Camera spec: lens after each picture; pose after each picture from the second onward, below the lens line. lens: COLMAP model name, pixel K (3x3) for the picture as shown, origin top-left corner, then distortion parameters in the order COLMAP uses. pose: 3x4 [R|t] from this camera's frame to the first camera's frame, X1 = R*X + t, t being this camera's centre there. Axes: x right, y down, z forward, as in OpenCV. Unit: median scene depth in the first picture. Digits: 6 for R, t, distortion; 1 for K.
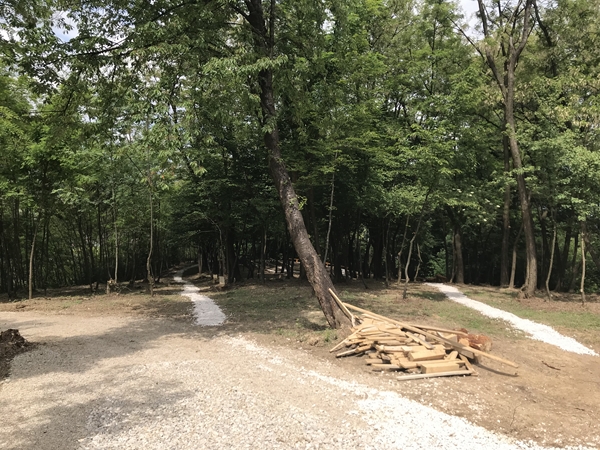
lens RADIAL K [[489.2, 0, 300.2], [0, 489.2, 225.7], [0, 0, 1]] dist [0.006876, 0.002320]
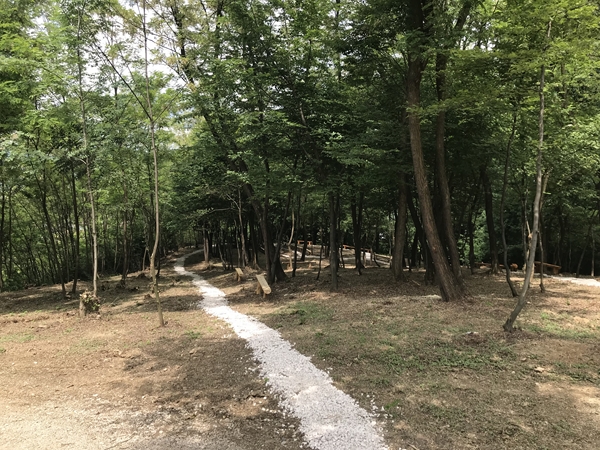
lens RADIAL K [[489.2, 0, 299.8], [0, 489.2, 224.9], [0, 0, 1]] dist [0.006876, 0.002320]
pose [[0.999704, -0.016524, 0.017880, -0.084779], [0.015804, 0.999086, 0.039722, 0.007868], [-0.018520, -0.039427, 0.999051, 0.248390]]
